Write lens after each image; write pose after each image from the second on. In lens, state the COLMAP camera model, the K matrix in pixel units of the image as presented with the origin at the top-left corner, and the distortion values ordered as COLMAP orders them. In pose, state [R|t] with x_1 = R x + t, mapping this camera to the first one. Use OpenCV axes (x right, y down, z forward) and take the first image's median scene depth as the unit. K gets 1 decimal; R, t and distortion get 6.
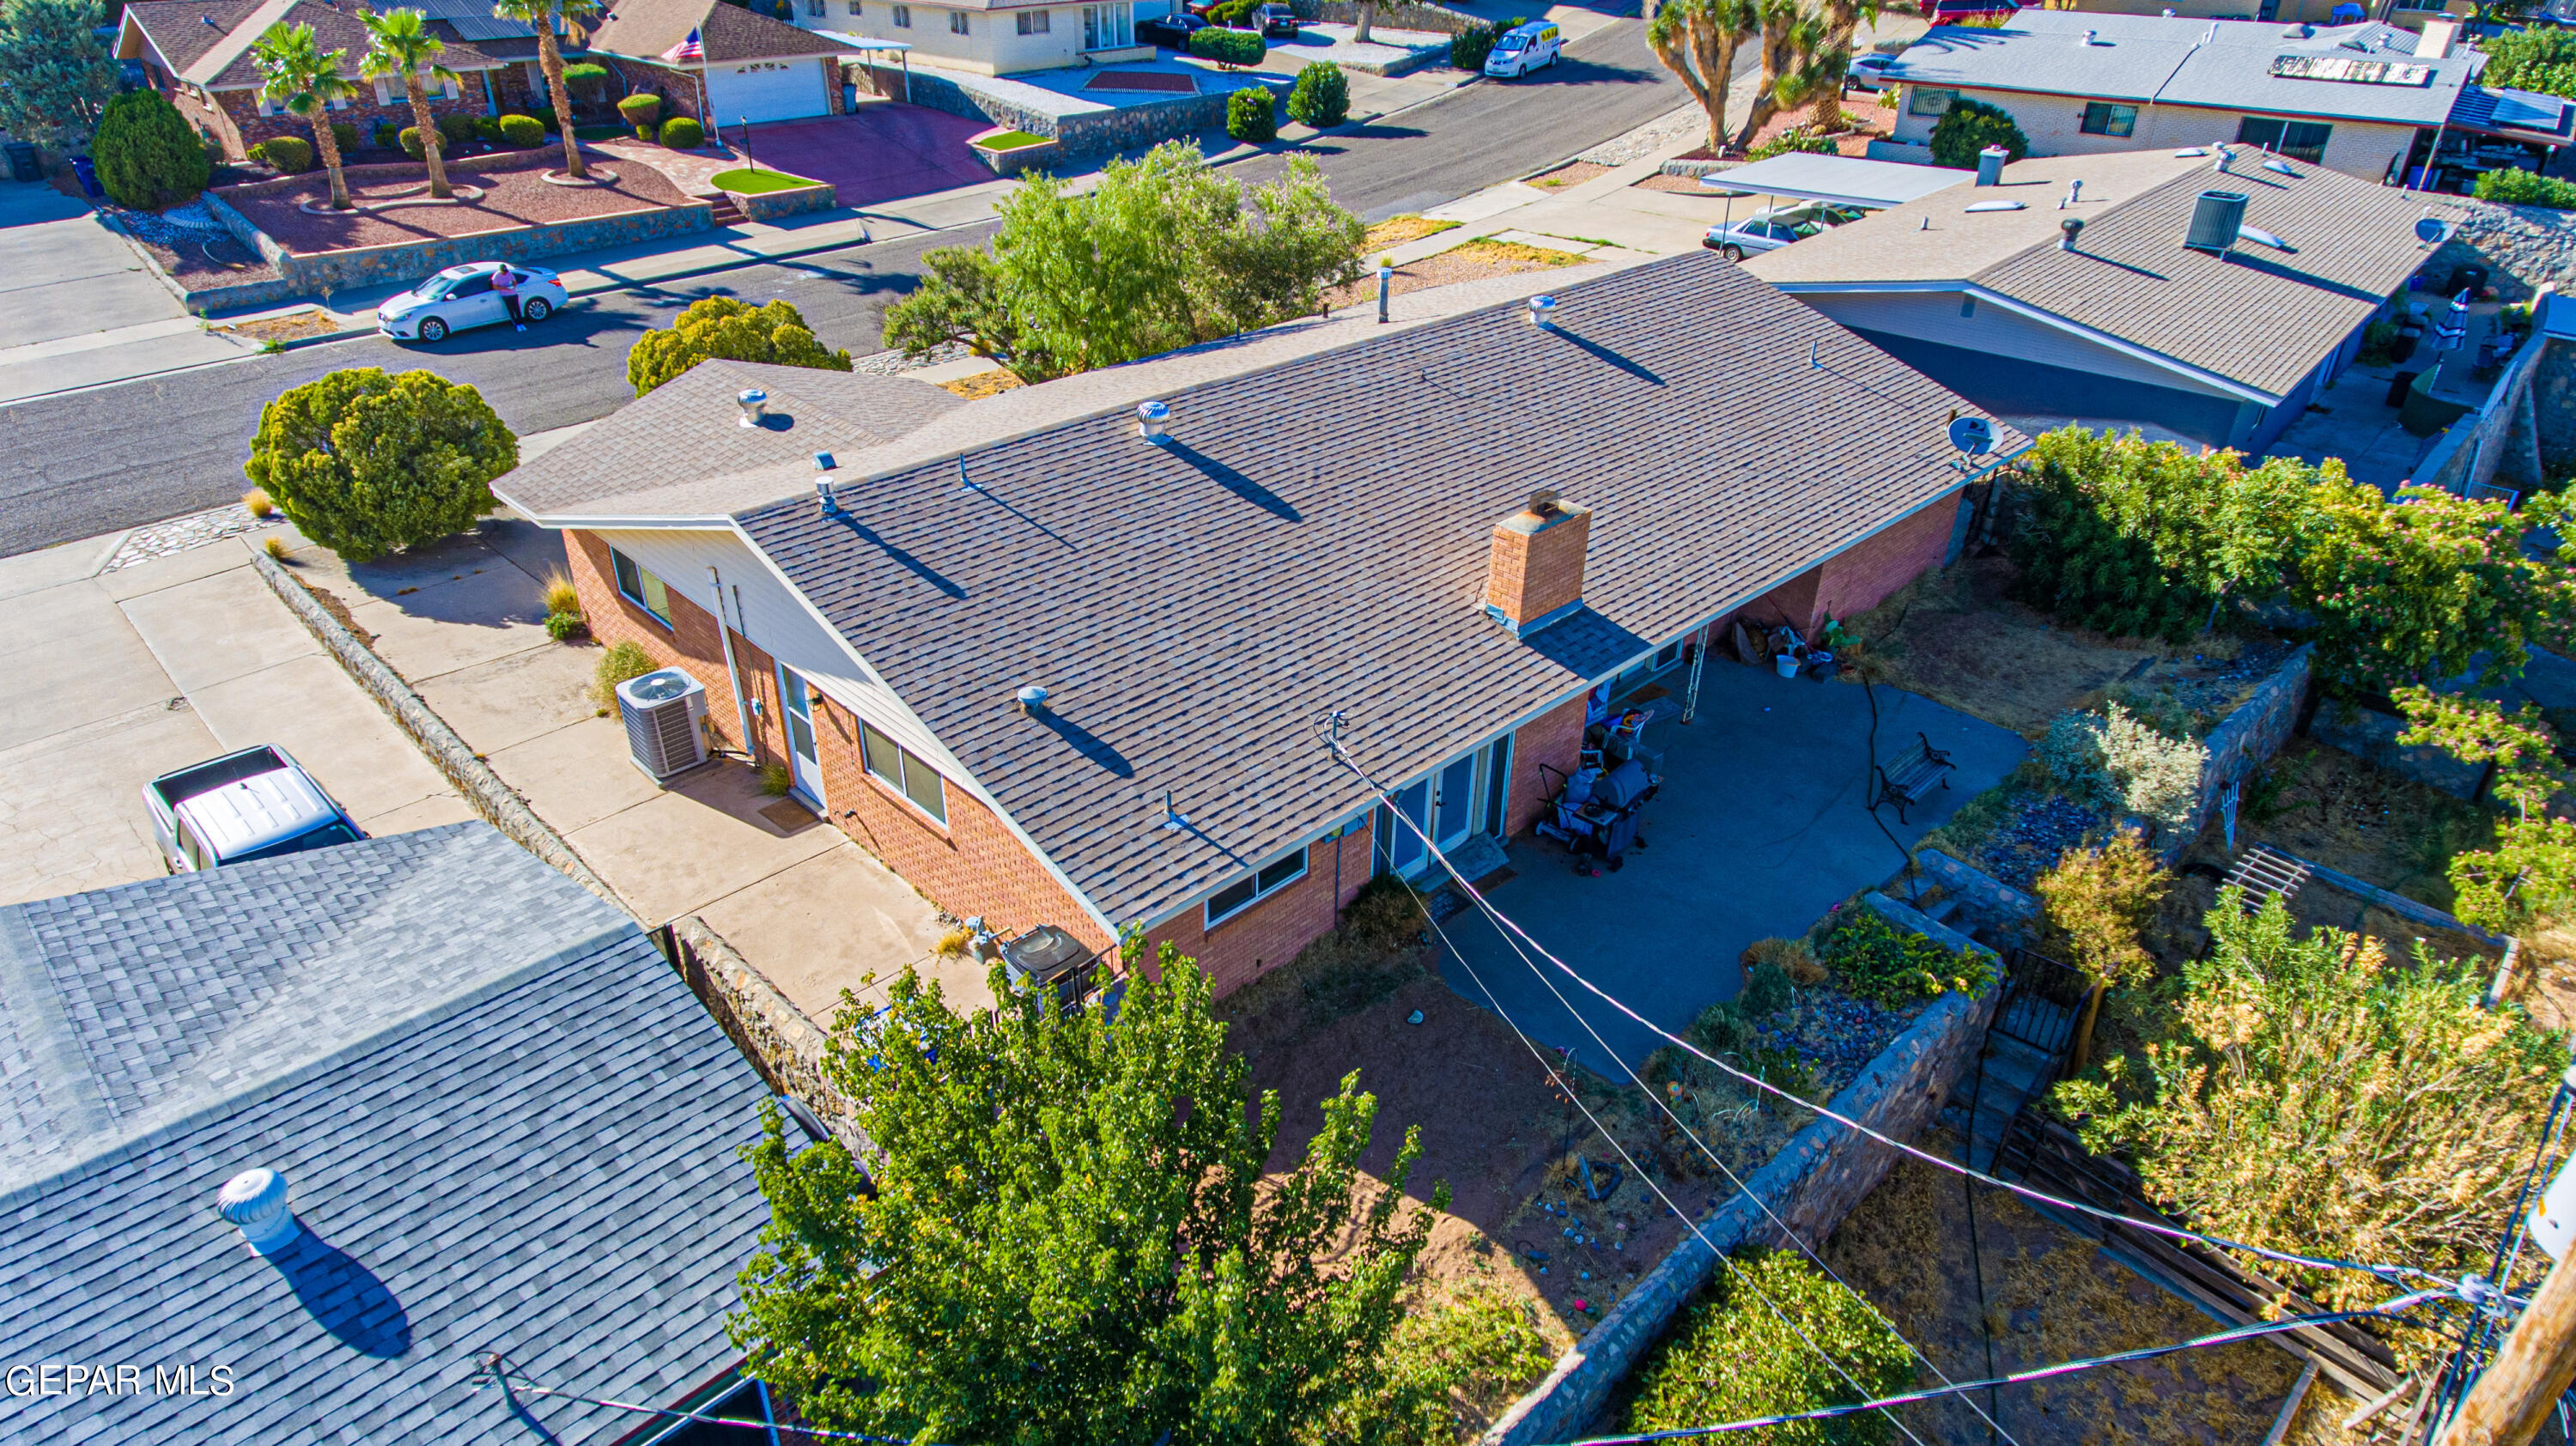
lens RADIAL K [[1524.0, 0, 1273.0], [0, 1524.0, 726.2], [0, 0, 1]] dist [-0.000444, -0.000091]
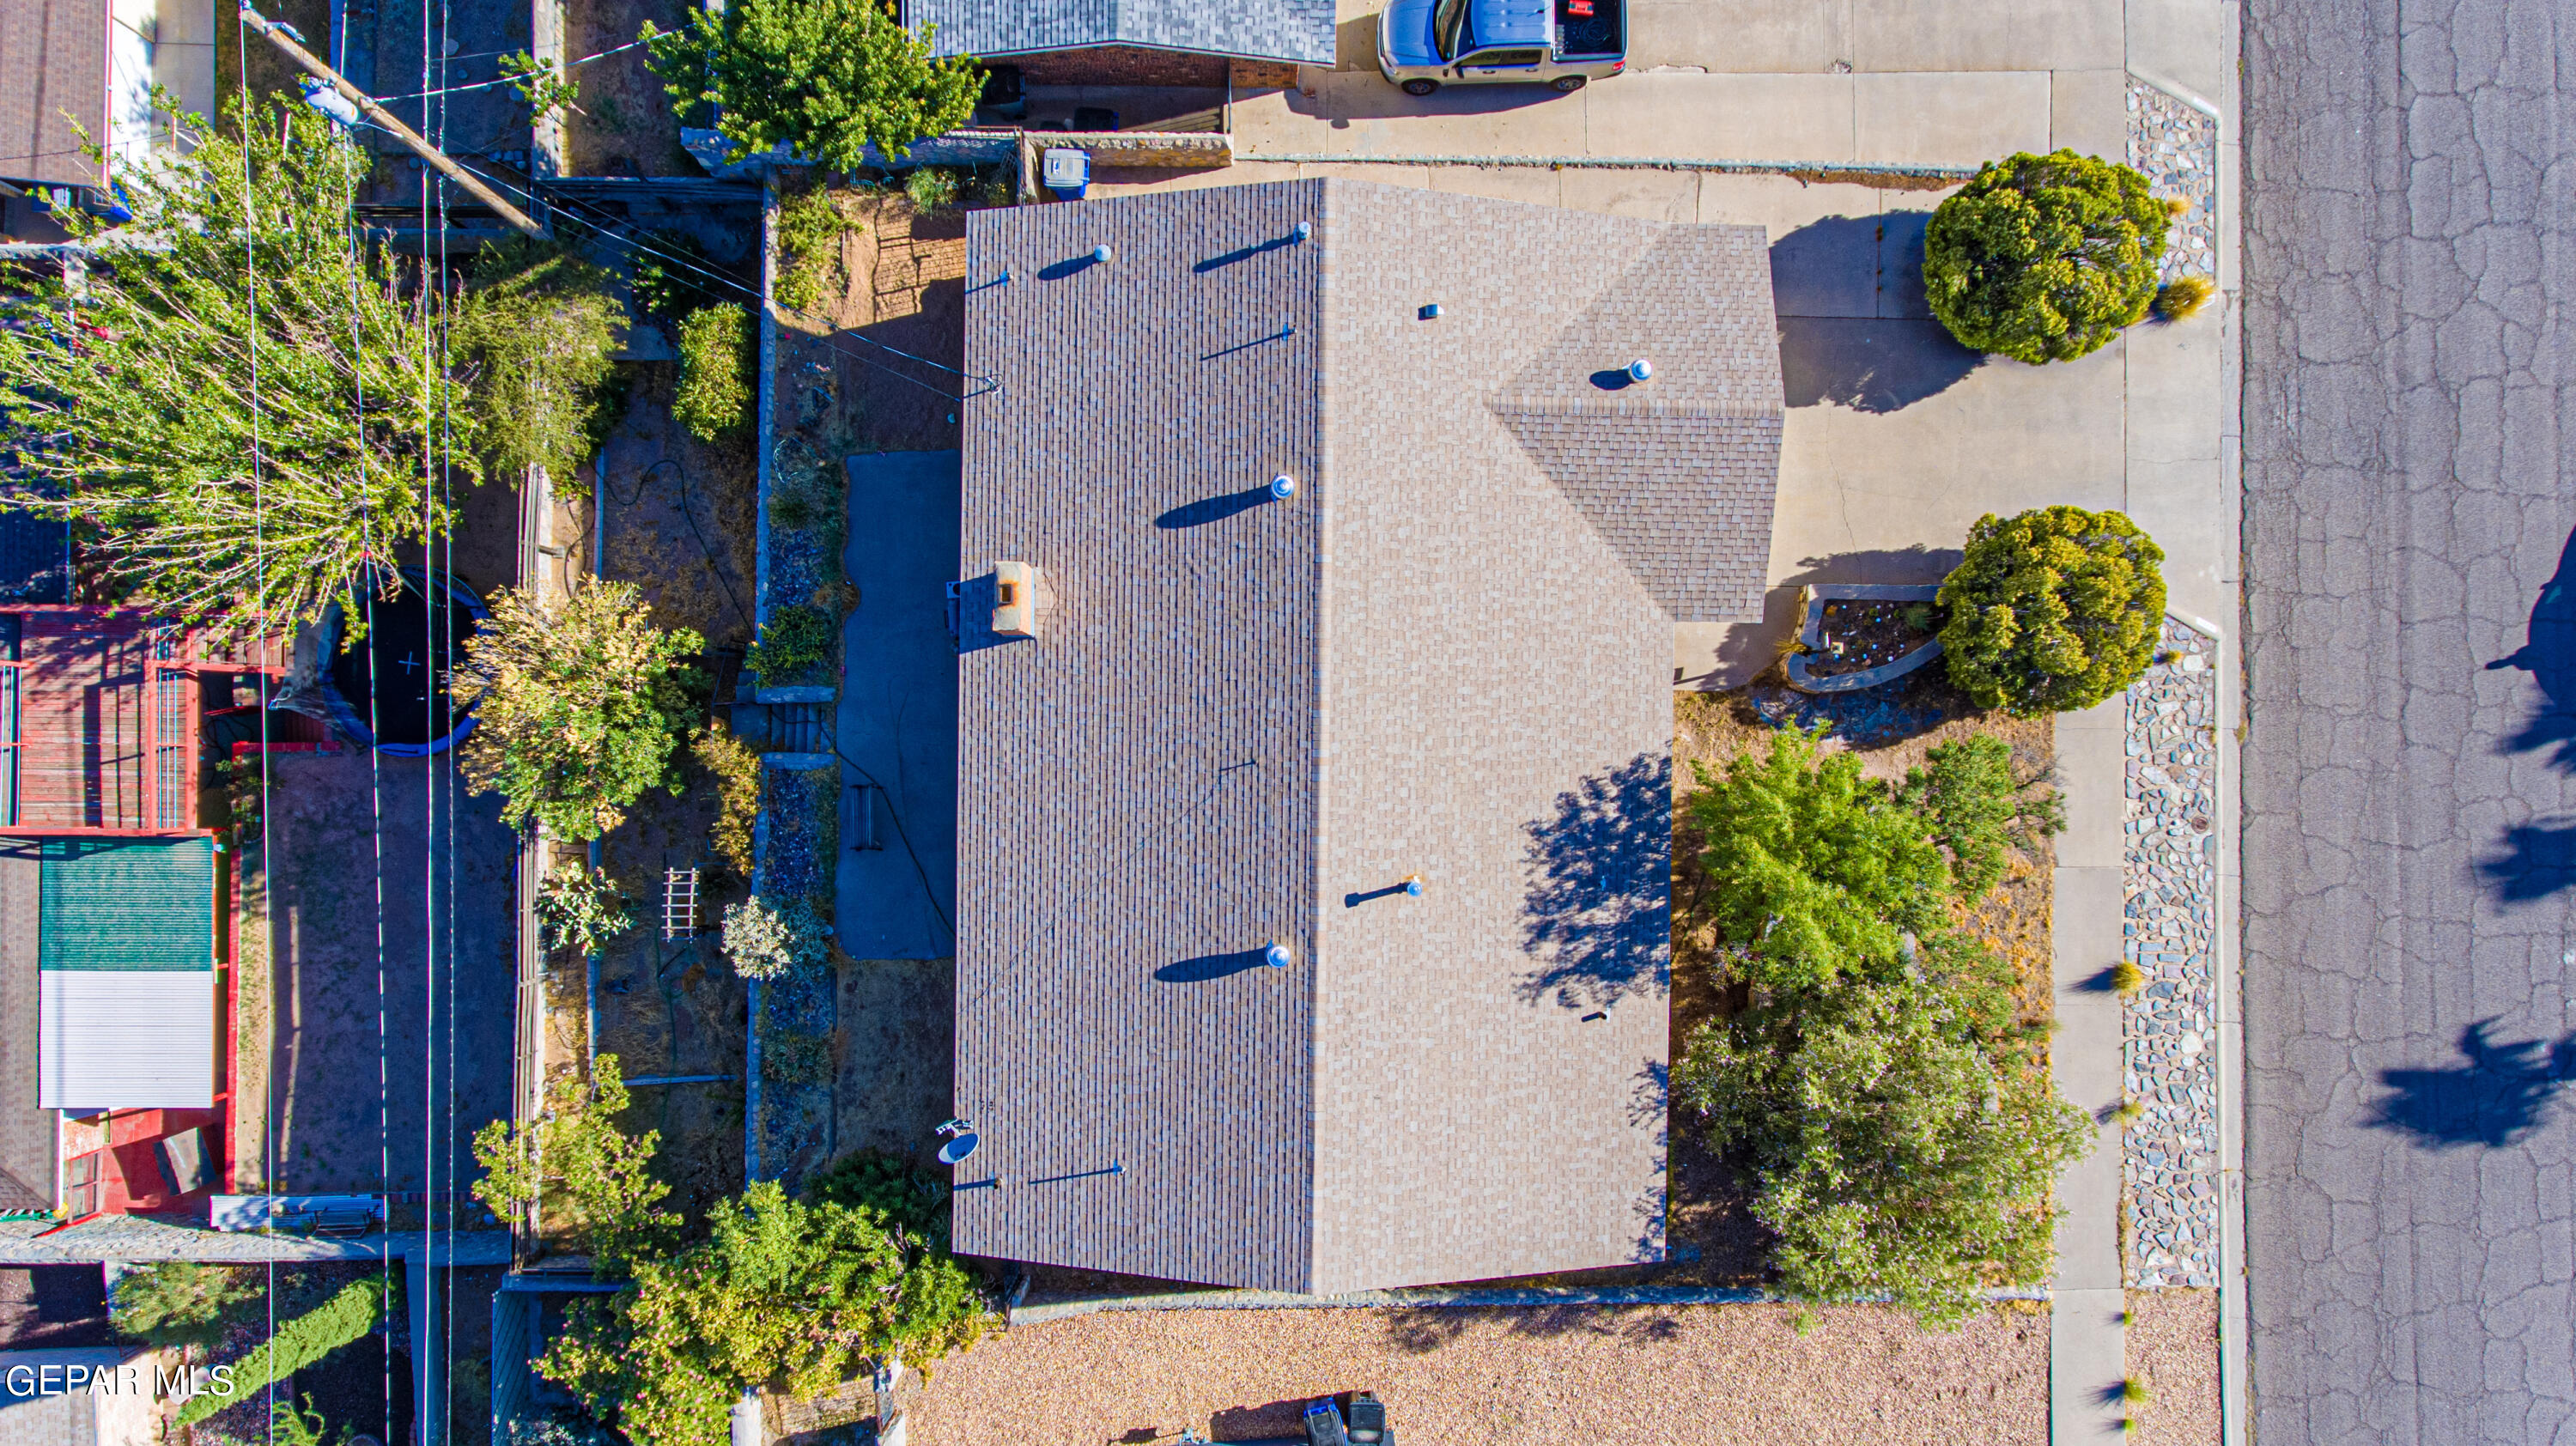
lens RADIAL K [[1524.0, 0, 1273.0], [0, 1524.0, 726.2], [0, 0, 1]] dist [-0.000444, -0.000091]
pose [[-0.701302, 0.712130, -0.032329, 0.143117], [-0.373998, -0.328946, 0.867133, -1.680394], [0.606878, 0.620213, 0.497026, 0.526653]]
